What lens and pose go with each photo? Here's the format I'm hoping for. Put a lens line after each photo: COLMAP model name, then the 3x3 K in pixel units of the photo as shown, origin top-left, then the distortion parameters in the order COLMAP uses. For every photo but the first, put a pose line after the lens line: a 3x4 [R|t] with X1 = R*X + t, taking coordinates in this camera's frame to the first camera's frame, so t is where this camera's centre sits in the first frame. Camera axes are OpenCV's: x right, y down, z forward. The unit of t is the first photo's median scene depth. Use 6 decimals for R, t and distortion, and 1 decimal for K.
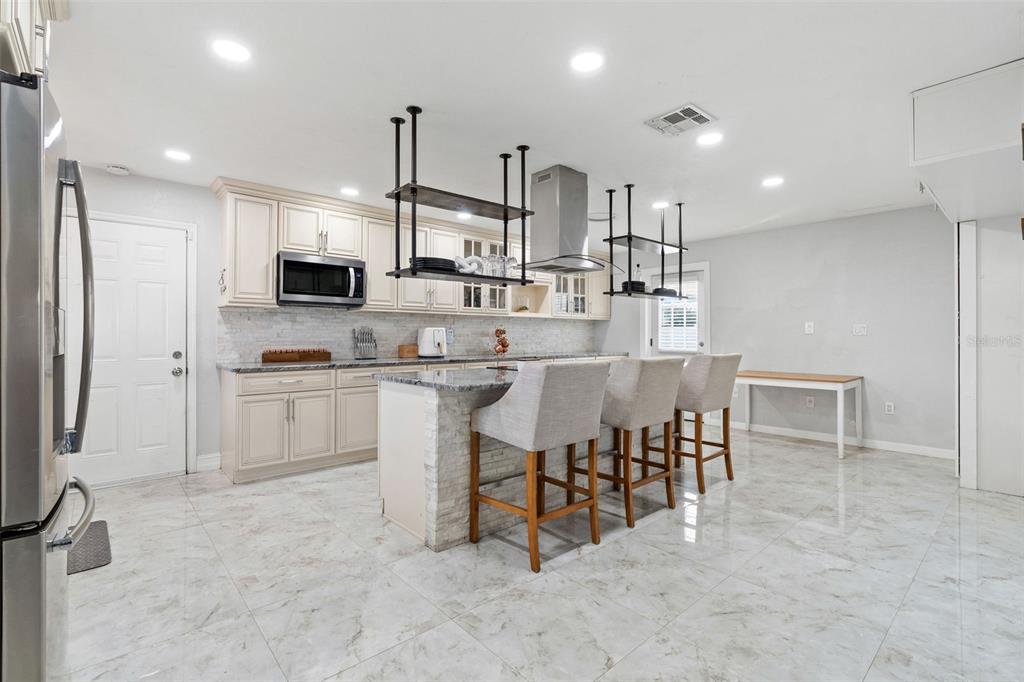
lens RADIAL K [[474.0, 0, 510.5], [0, 474.0, 334.8], [0, 0, 1]] dist [-0.005935, 0.001627]
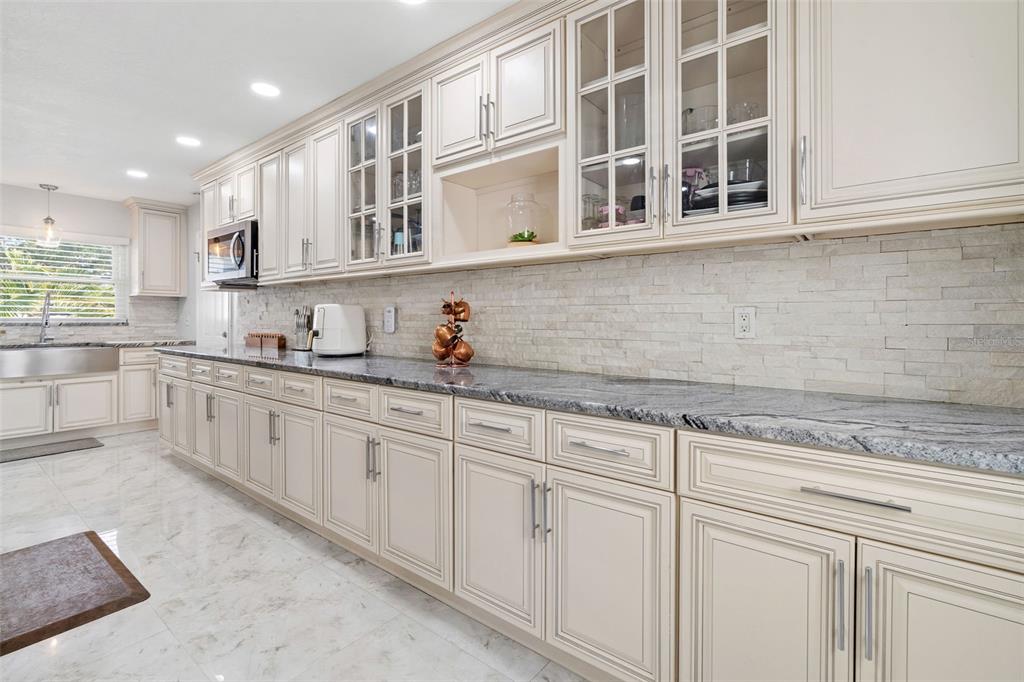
lens RADIAL K [[474.0, 0, 512.6], [0, 474.0, 320.1], [0, 0, 1]] dist [-0.005935, 0.001627]
pose [[0.163545, -0.000113, -0.986536, 0.423412], [0.000439, 1.000000, -0.000041, 0.004046], [0.986536, -0.000426, 0.163545, 1.081659]]
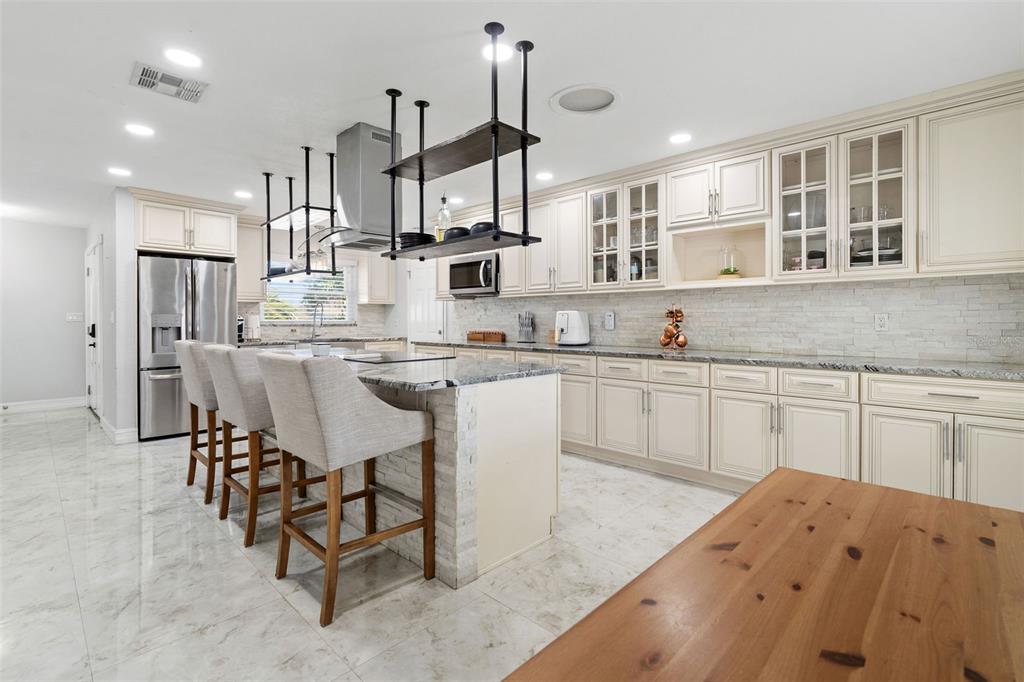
lens RADIAL K [[474.0, 0, 514.1], [0, 474.0, 322.4], [0, 0, 1]] dist [-0.005935, 0.001627]
pose [[0.069725, 0.003365, -0.997561, 0.667236], [0.003933, 0.999986, 0.003648, 0.002227], [0.997558, -0.004178, 0.069711, 0.811513]]
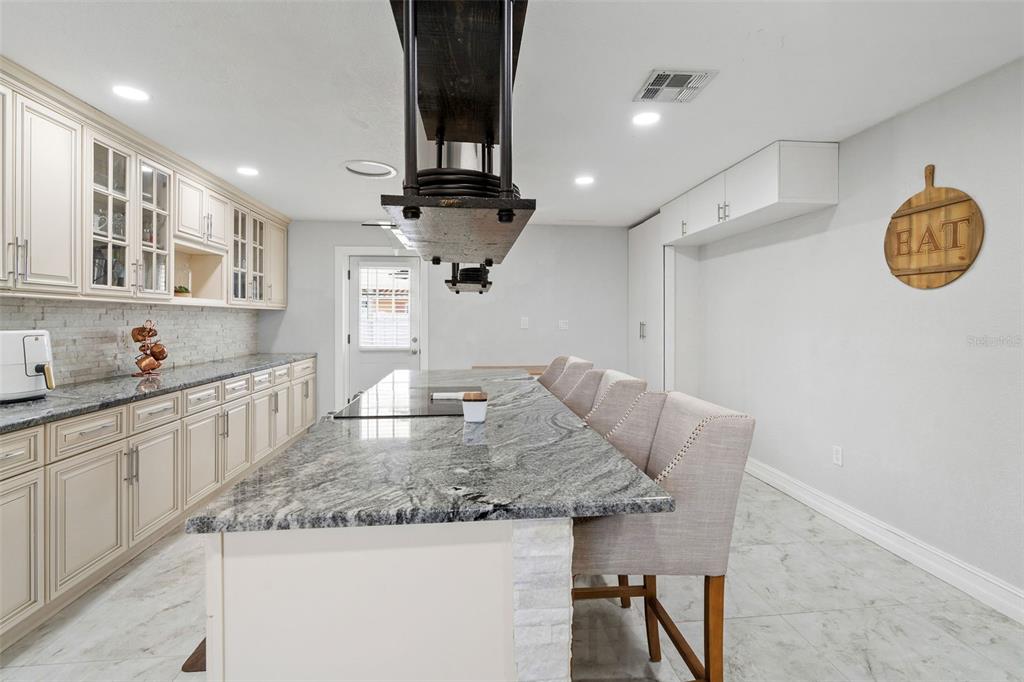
lens RADIAL K [[474.0, 0, 520.9], [0, 474.0, 320.1], [0, 0, 1]] dist [-0.005935, 0.001627]
pose [[0.576879, -0.004003, 0.816820, -0.236156], [-0.000182, 0.999987, 0.005029, -0.024966], [-0.816830, -0.003049, 0.576871, 0.374780]]
